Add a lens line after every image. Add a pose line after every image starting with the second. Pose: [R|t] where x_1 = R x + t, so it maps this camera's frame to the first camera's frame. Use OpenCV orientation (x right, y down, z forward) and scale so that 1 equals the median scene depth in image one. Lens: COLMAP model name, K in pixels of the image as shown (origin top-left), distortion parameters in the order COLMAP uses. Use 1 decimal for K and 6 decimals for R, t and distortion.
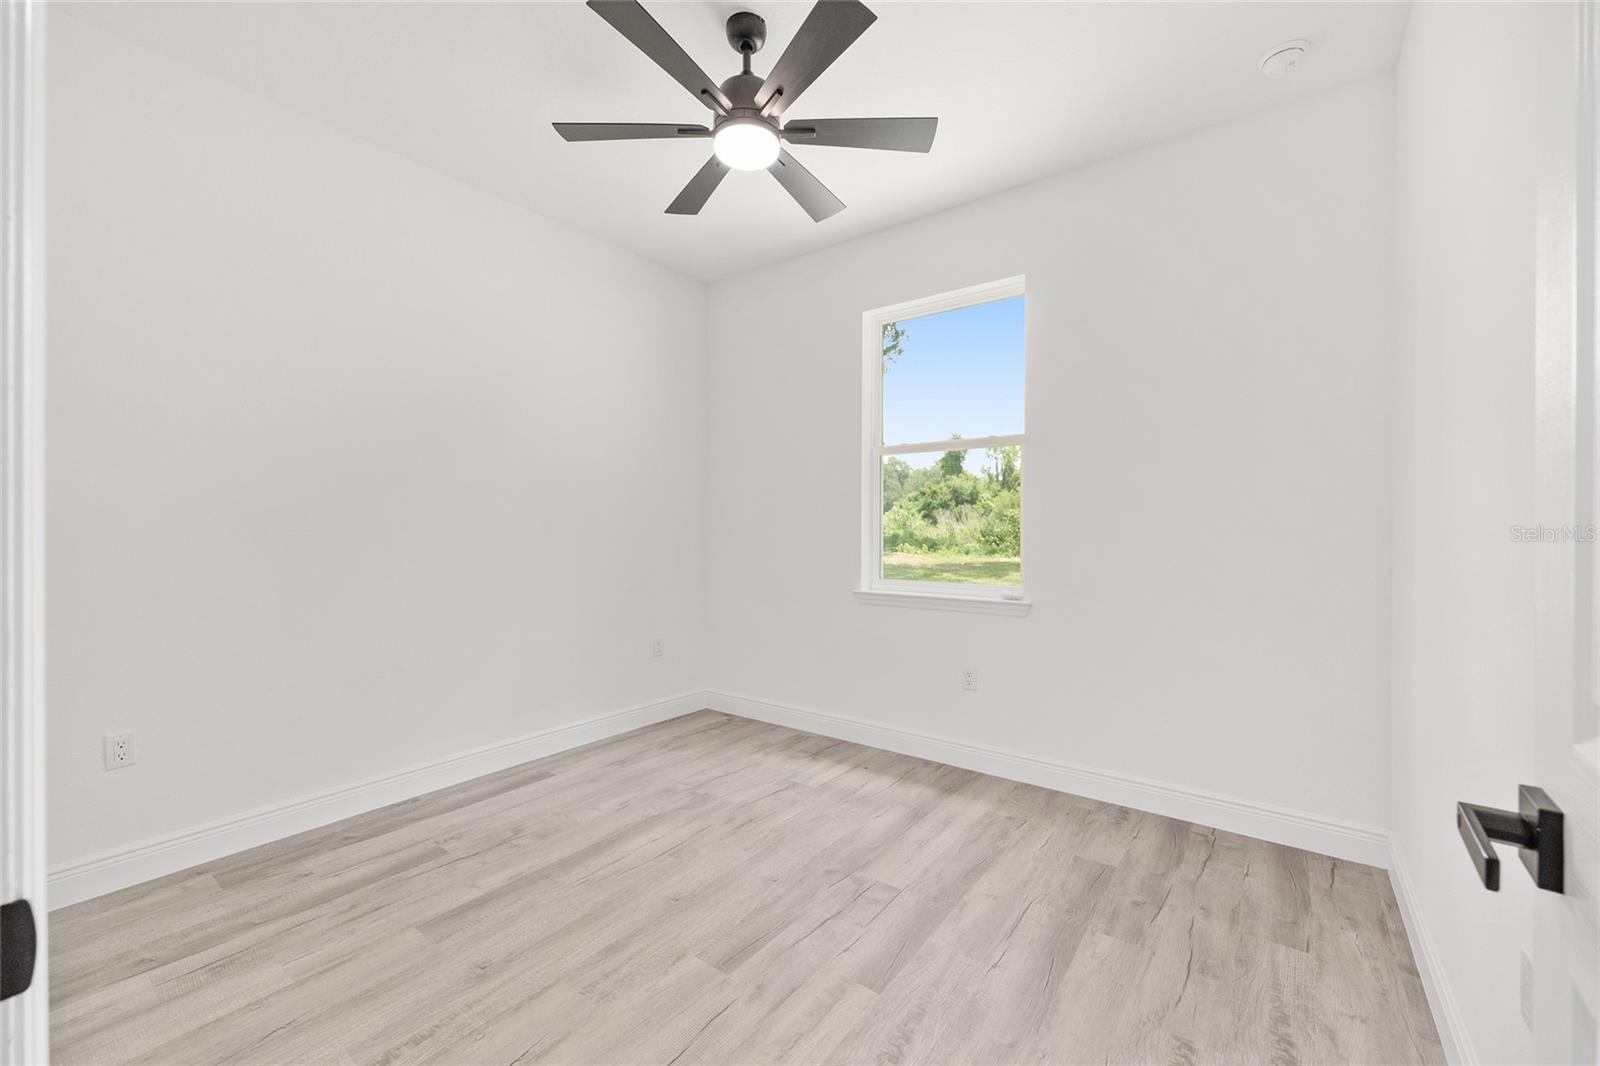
lens RADIAL K [[638.6, 0, 802.5], [0, 638.6, 531.0], [0, 0, 1]] dist [0.003358, 0.000771]
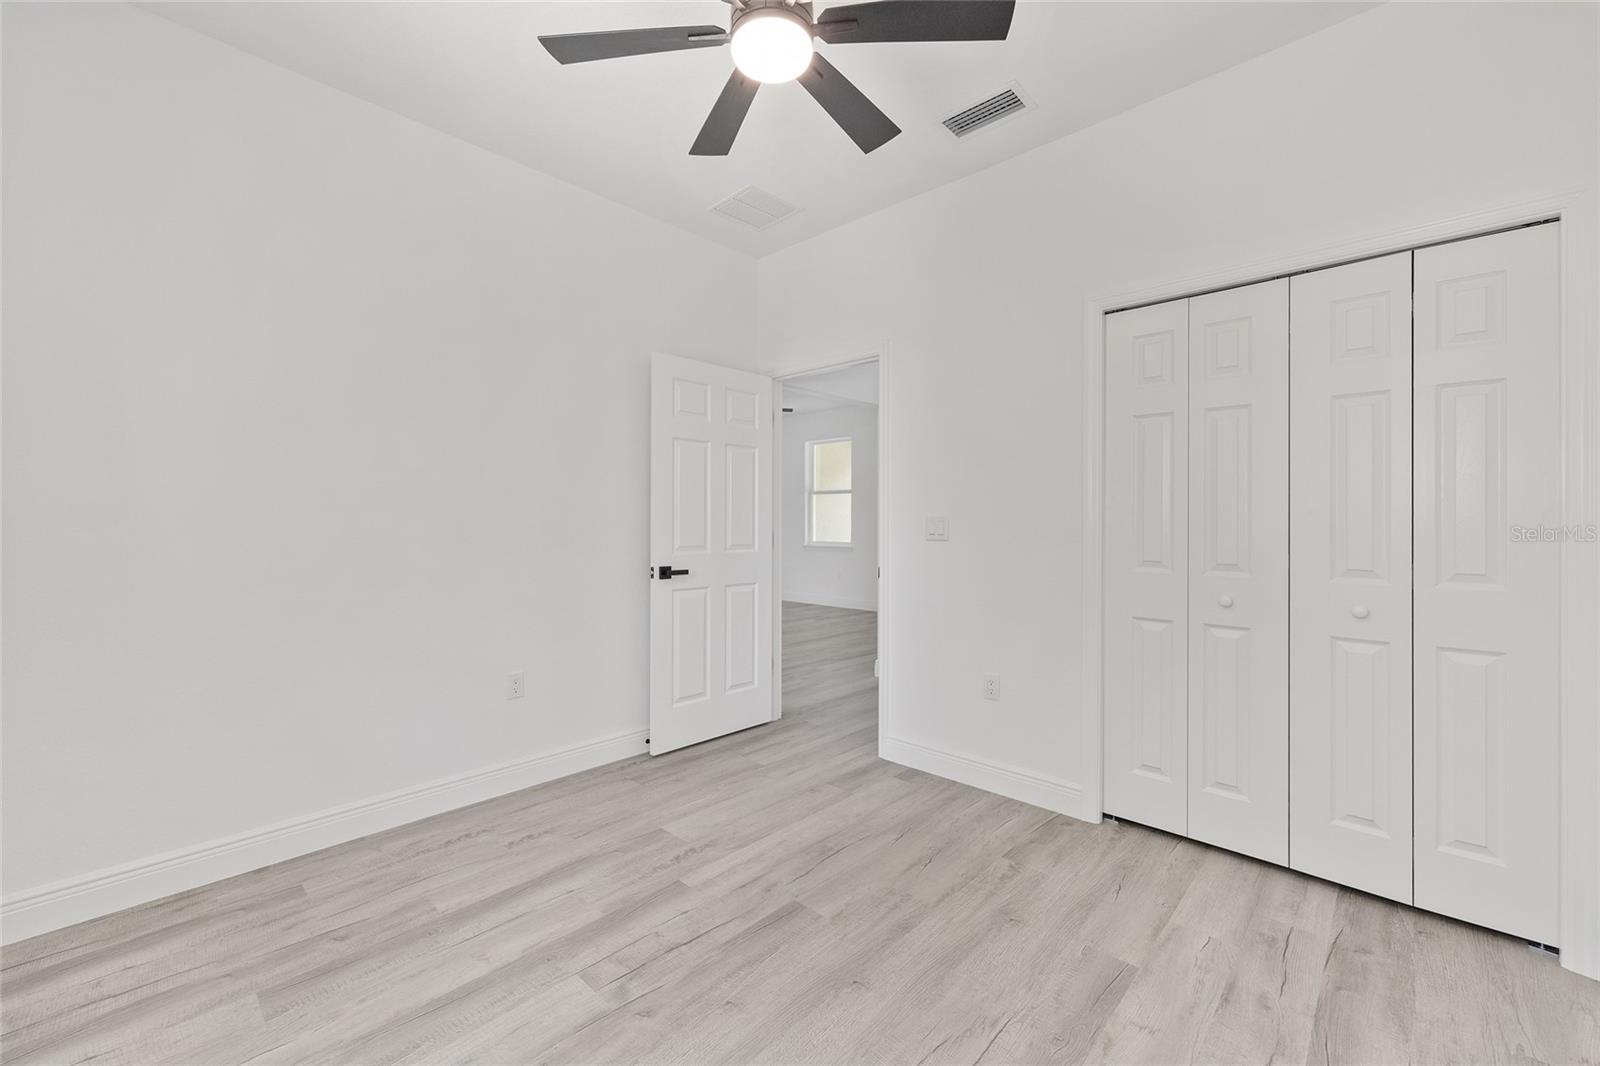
lens RADIAL K [[638.6, 0, 802.5], [0, 638.6, 531.0], [0, 0, 1]] dist [0.003358, 0.000771]
pose [[-0.993808, -0.004168, 0.111029, -0.237749], [-0.001874, 0.999783, 0.020754, -0.013028], [-0.111092, 0.020417, -0.993600, 1.962090]]
